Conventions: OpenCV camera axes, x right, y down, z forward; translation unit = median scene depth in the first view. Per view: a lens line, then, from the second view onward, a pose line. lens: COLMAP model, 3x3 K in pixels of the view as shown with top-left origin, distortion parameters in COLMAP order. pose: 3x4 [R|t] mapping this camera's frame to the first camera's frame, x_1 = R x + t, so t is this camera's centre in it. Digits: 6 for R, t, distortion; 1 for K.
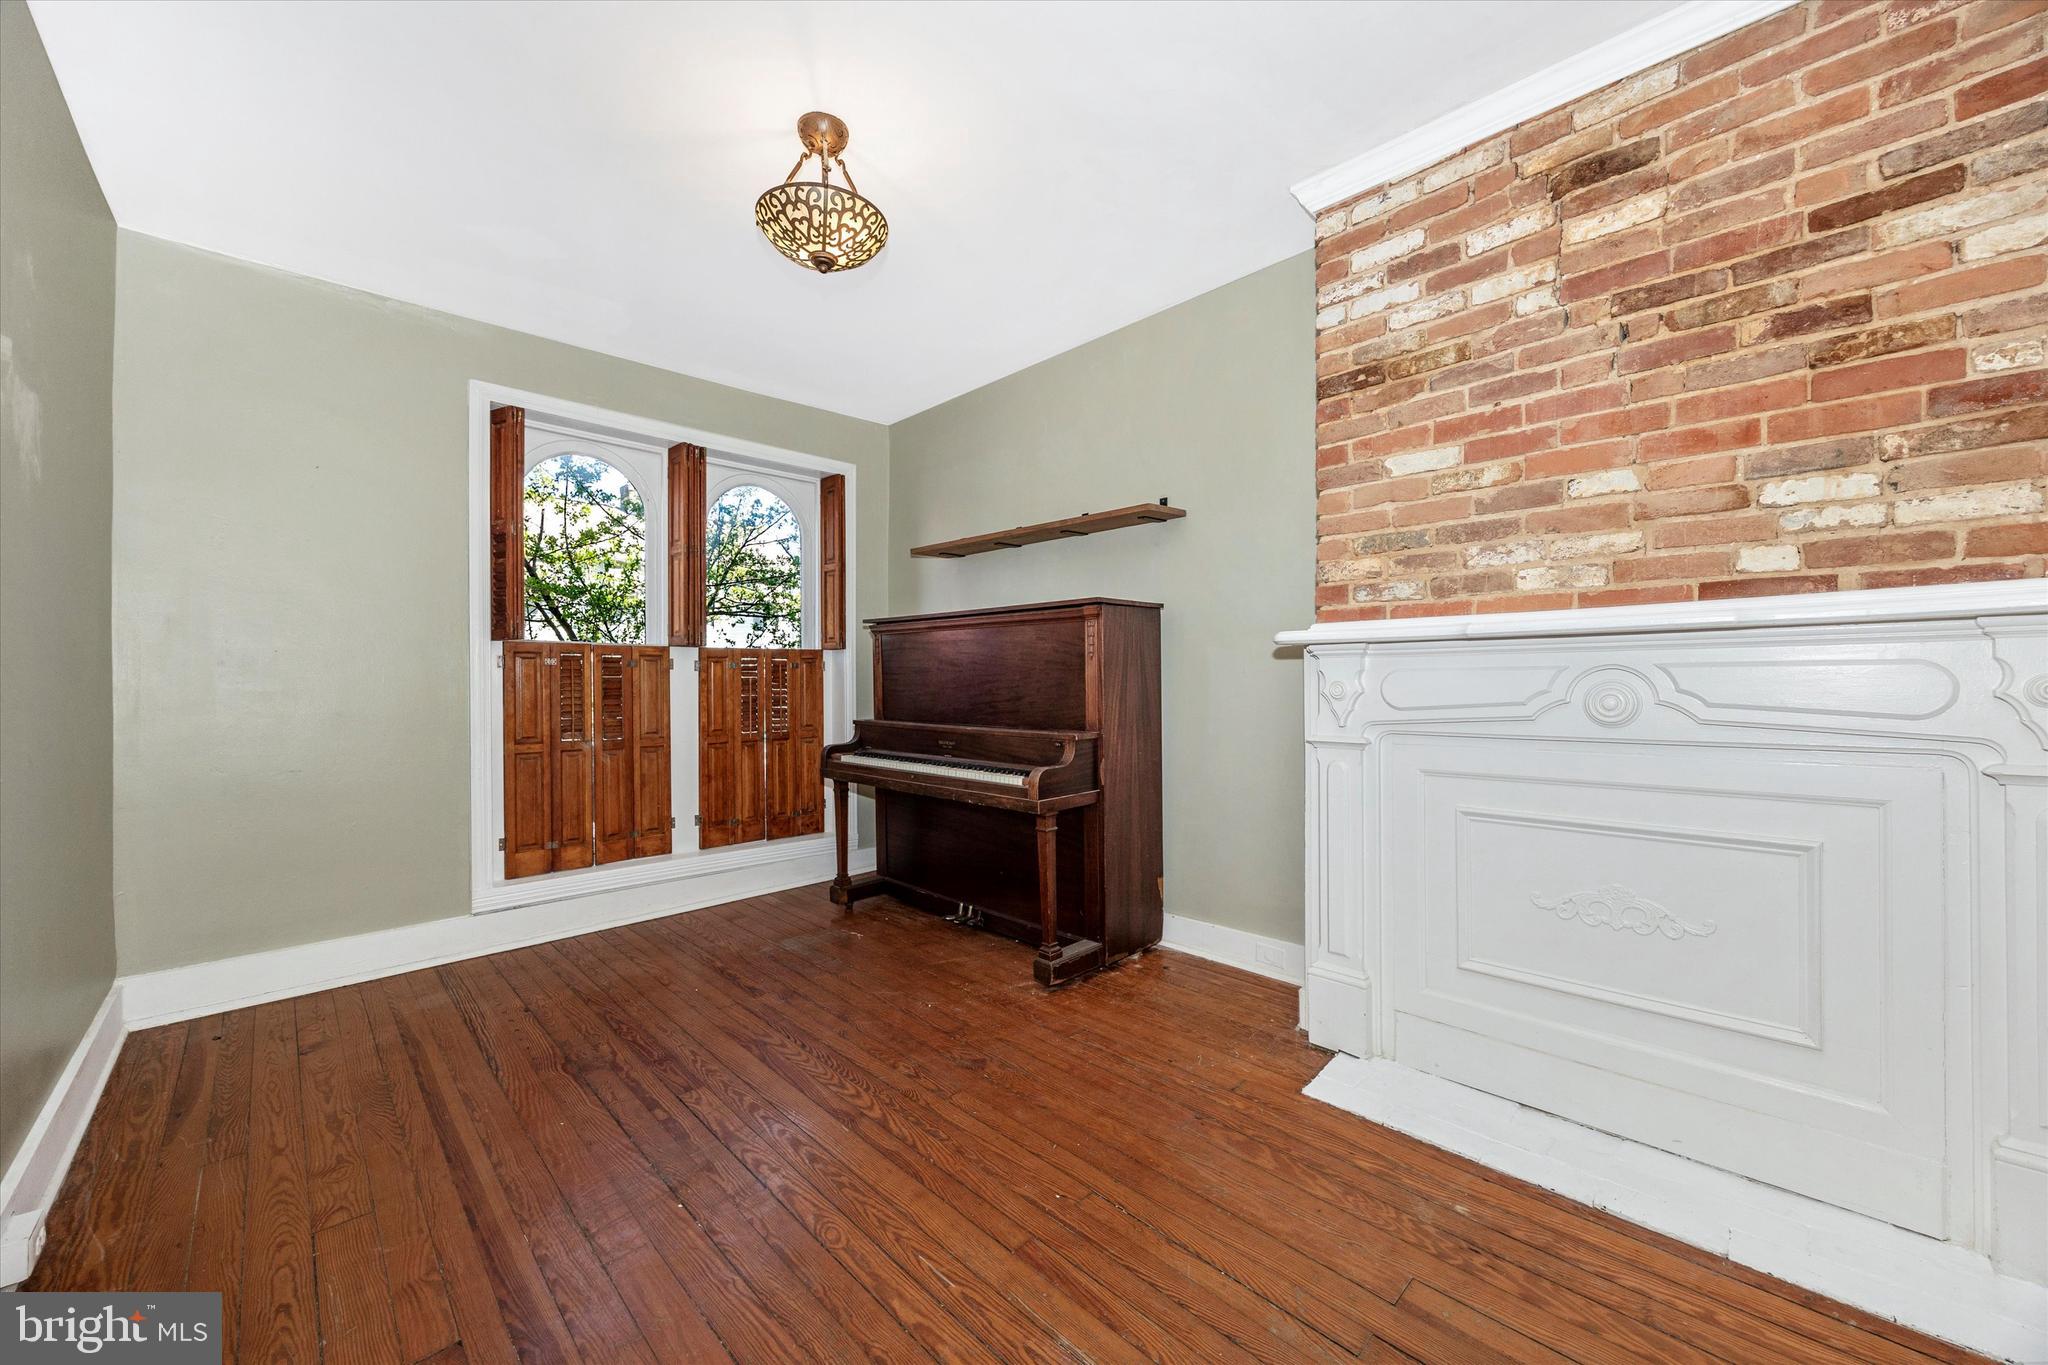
lens RADIAL K [[788.4, 0, 1035.6], [0, 788.4, 678.3], [0, 0, 1]] dist [-0.000025, -0.000048]
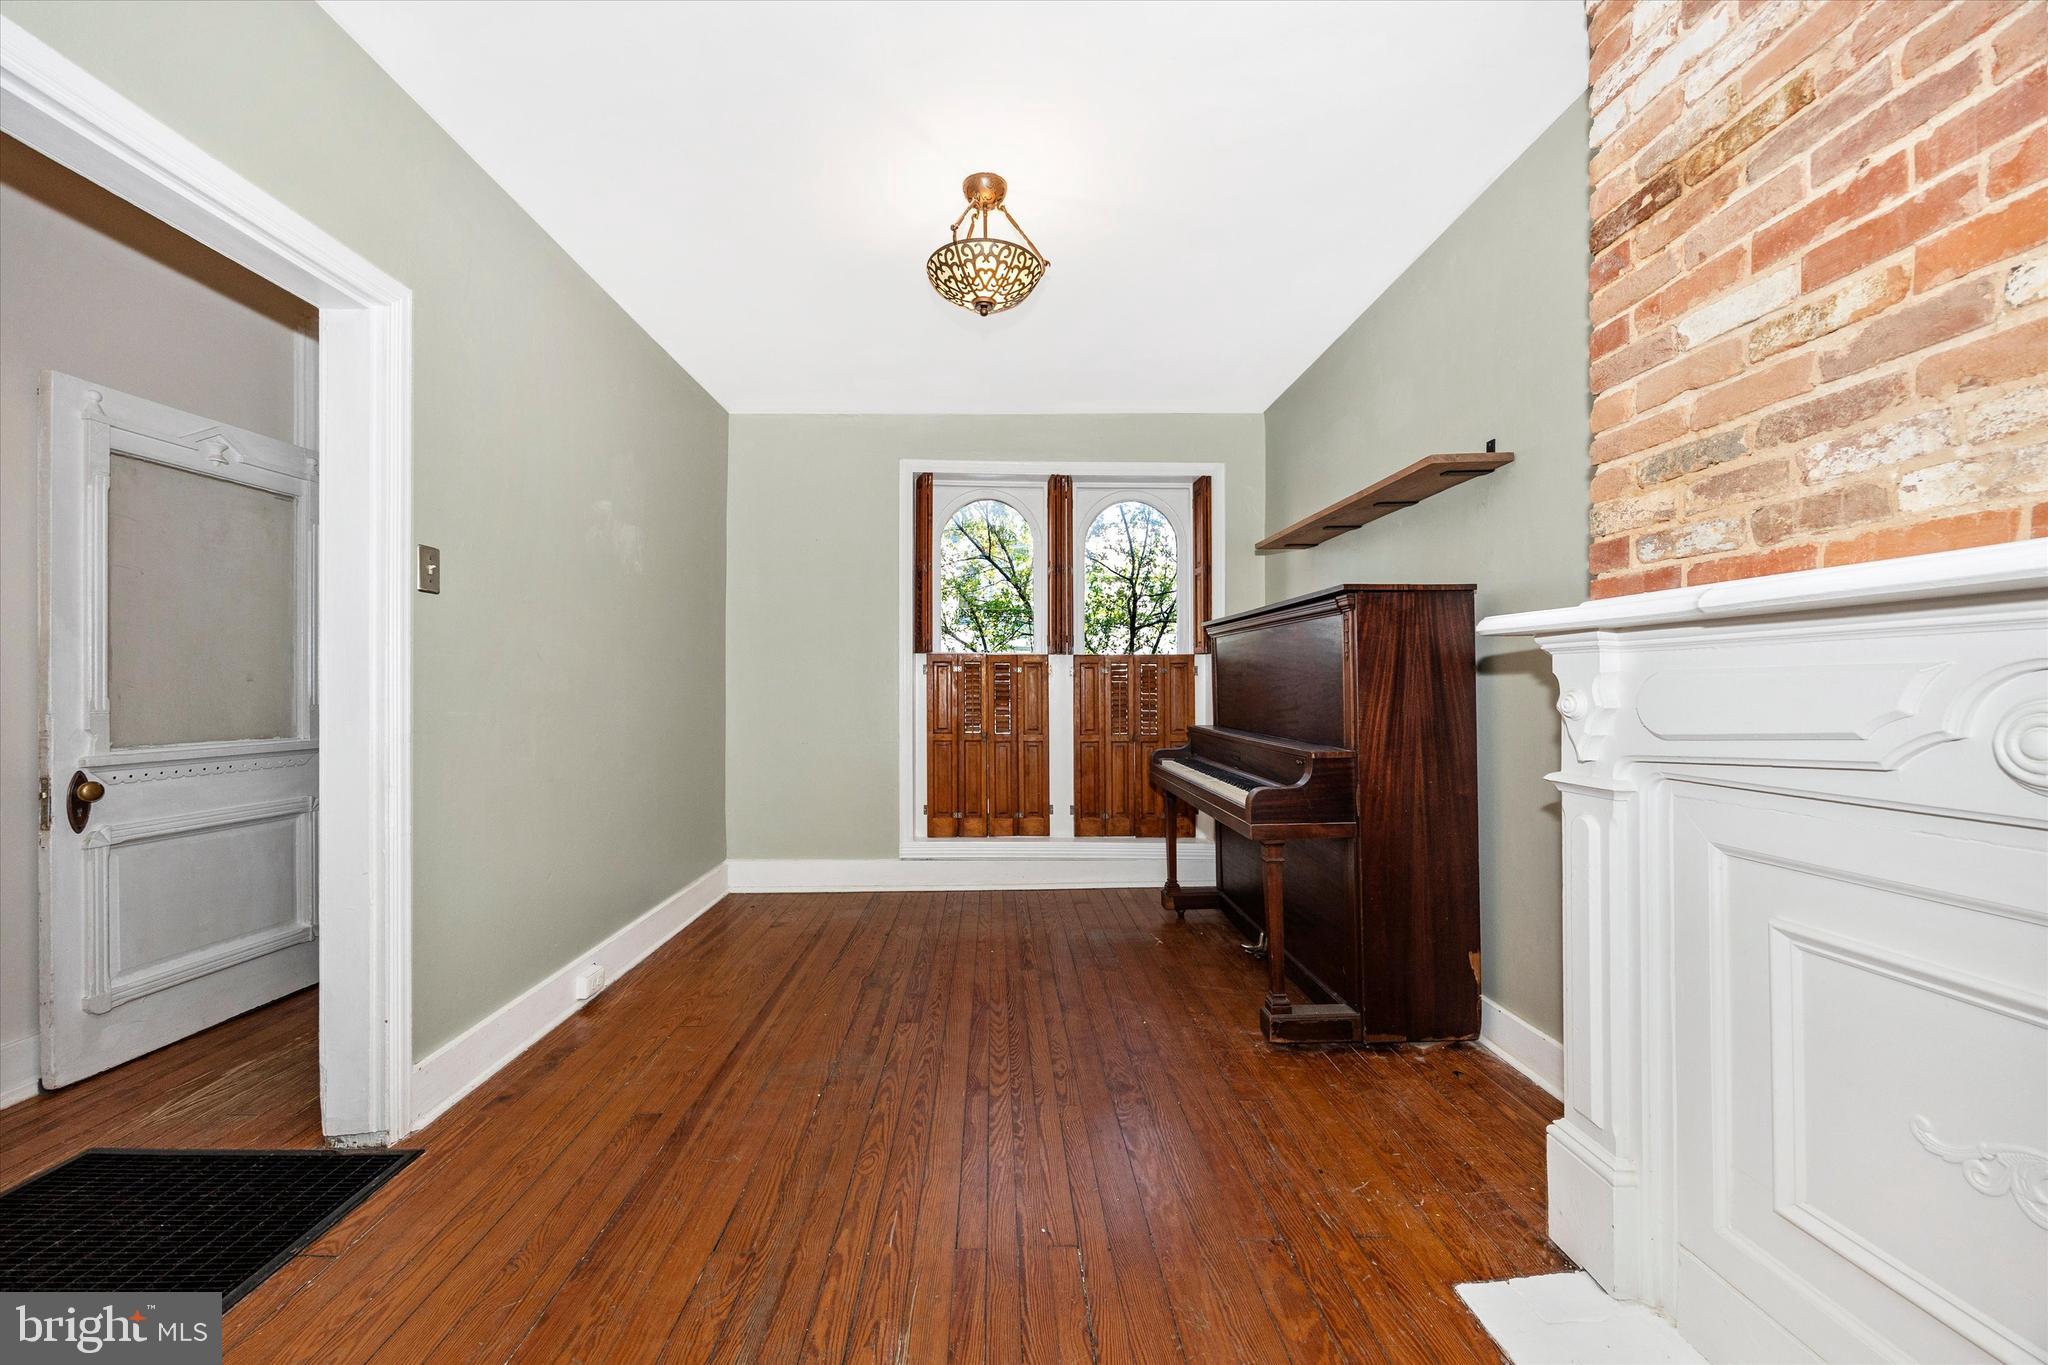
lens RADIAL K [[793.5, 0, 989.6], [0, 793.5, 678.1], [0, 0, 1]] dist [-0.002883, -0.000288]
pose [[0.718178, -0.000763, -0.695859, 0.496235], [-0.003296, 0.999984, -0.004499, -0.001708], [0.695851, 0.005525, 0.718165, 0.205546]]
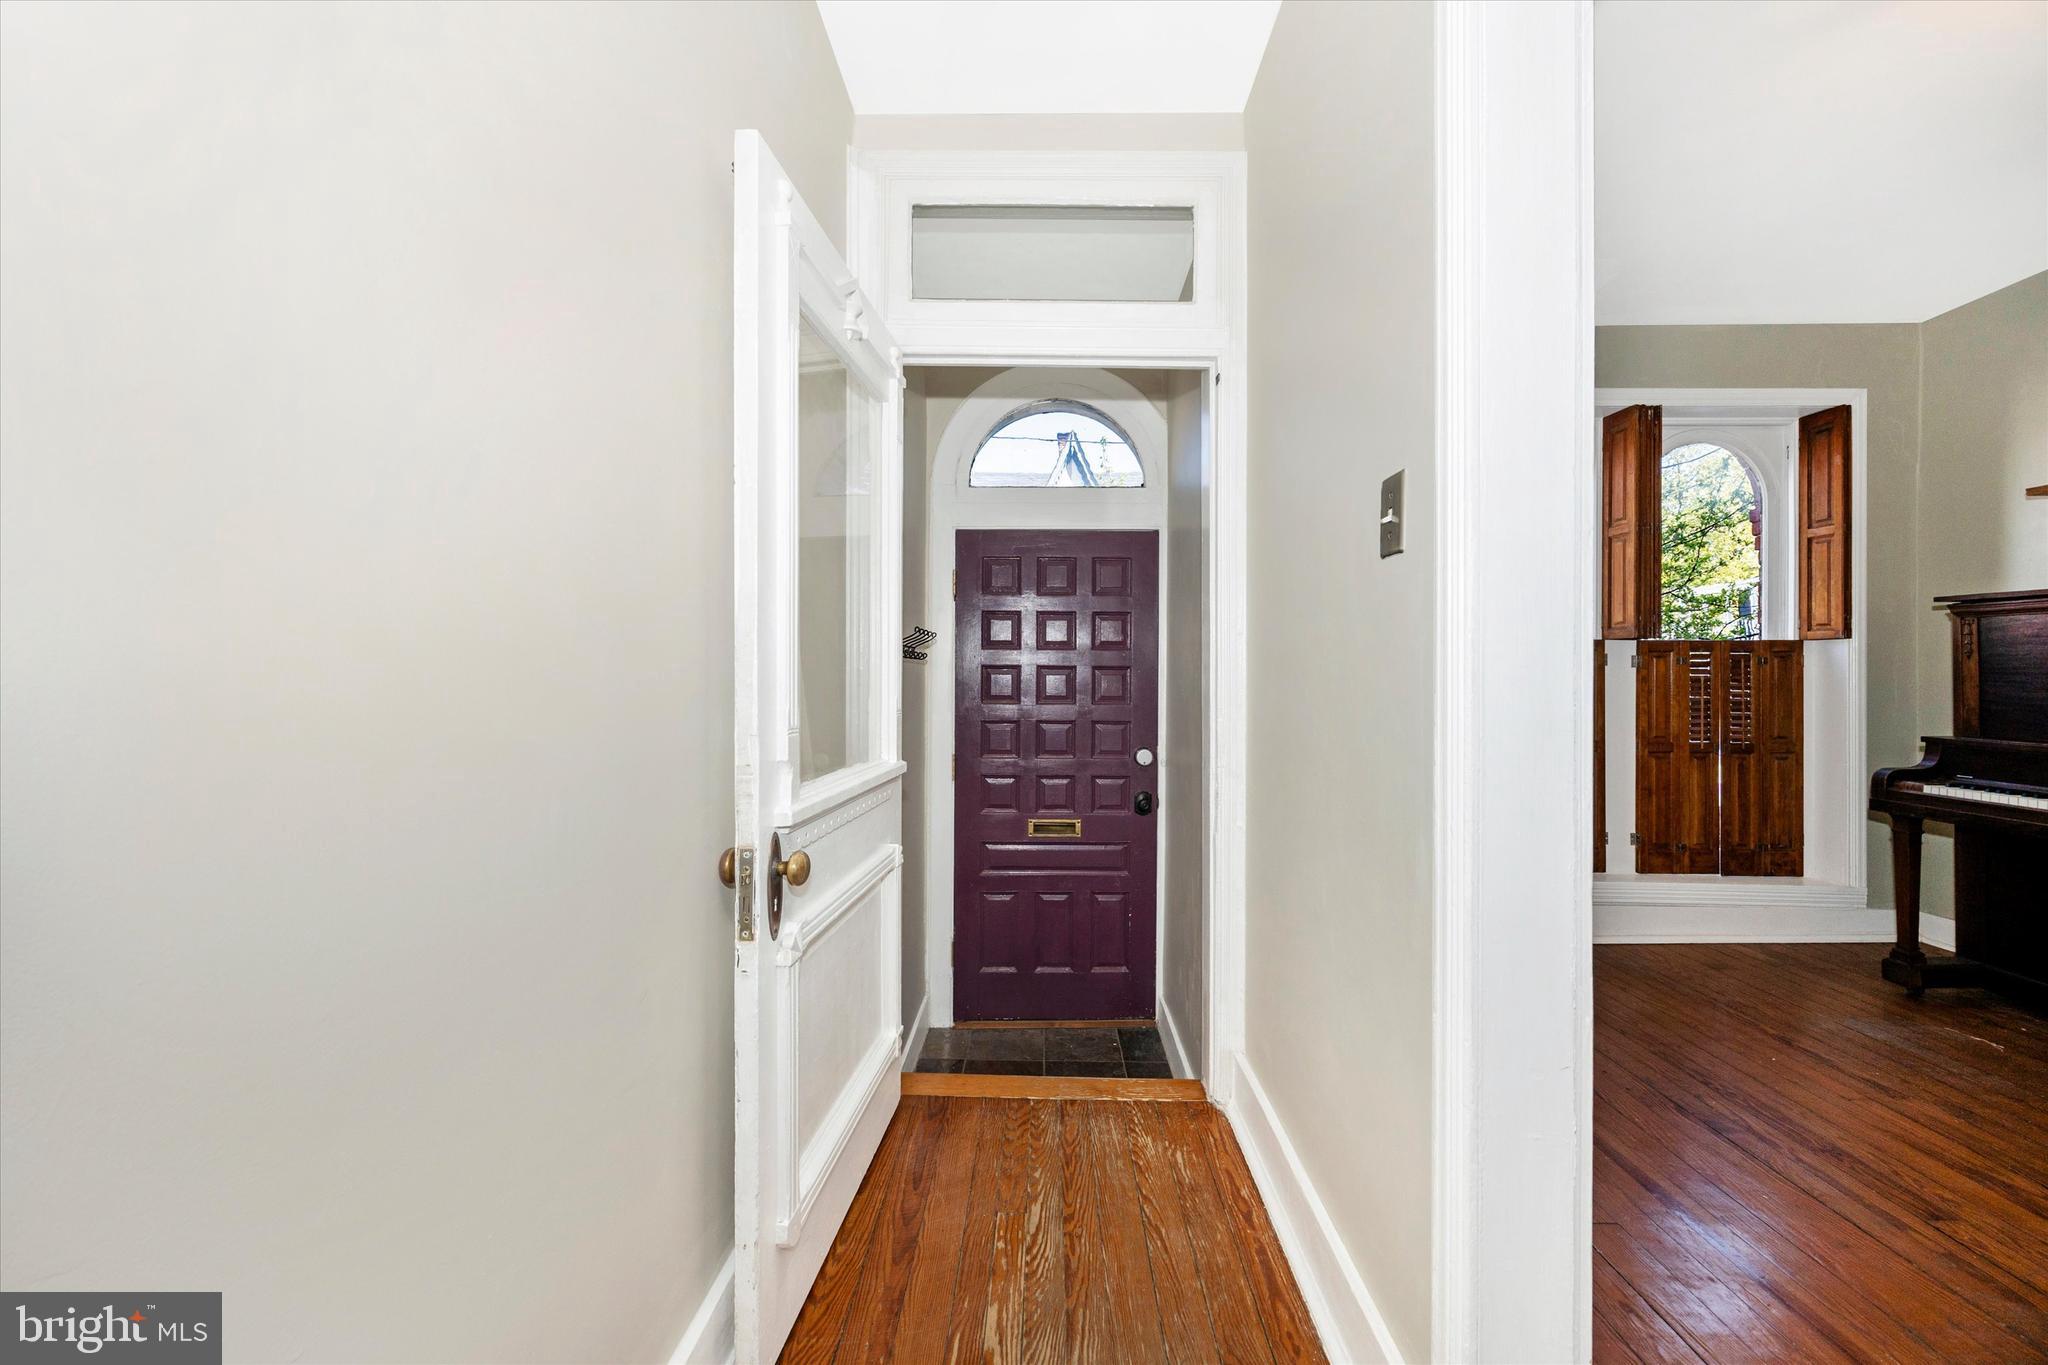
lens RADIAL K [[788.4, 0, 1035.6], [0, 788.4, 678.3], [0, 0, 1]] dist [-0.000025, -0.000048]
pose [[0.703751, 0.007528, -0.710407, -0.511744], [-0.004499, 0.999971, 0.006139, 0.000016], [0.710432, -0.001124, 0.703765, -0.152139]]
